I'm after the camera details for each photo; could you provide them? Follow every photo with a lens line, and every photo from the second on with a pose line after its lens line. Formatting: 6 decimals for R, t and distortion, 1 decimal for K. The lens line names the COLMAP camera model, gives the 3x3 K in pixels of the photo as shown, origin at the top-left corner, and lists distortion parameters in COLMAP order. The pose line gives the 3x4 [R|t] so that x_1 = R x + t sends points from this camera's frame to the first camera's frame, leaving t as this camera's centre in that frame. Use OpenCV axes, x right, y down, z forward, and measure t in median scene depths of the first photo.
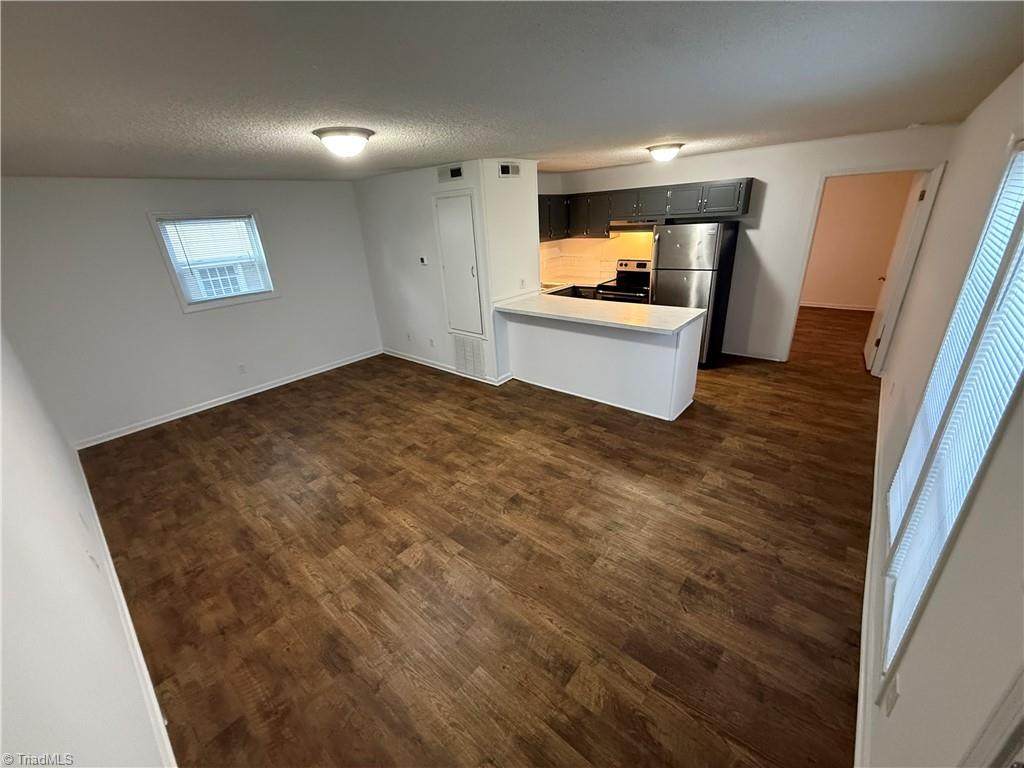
lens RADIAL K [[408.2, 0, 541.5], [0, 408.2, 437.2], [0, 0, 1]] dist [0.000387, -0.000123]
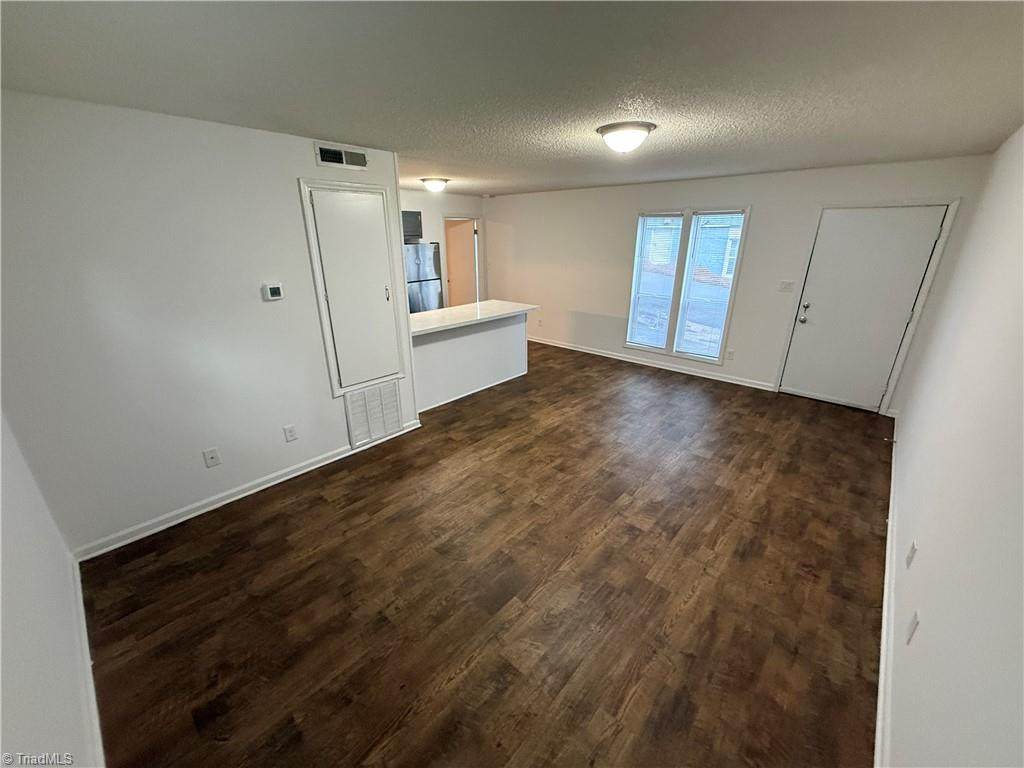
lens RADIAL K [[408.2, 0, 512.8], [0, 408.2, 384.0], [0, 0, 1]] dist [0.000387, -0.000123]
pose [[0.030818, -0.295558, 0.954828, -1.140499], [0.482686, 0.840909, 0.244716, -0.407995], [-0.875251, 0.453341, 0.168577, 0.867782]]
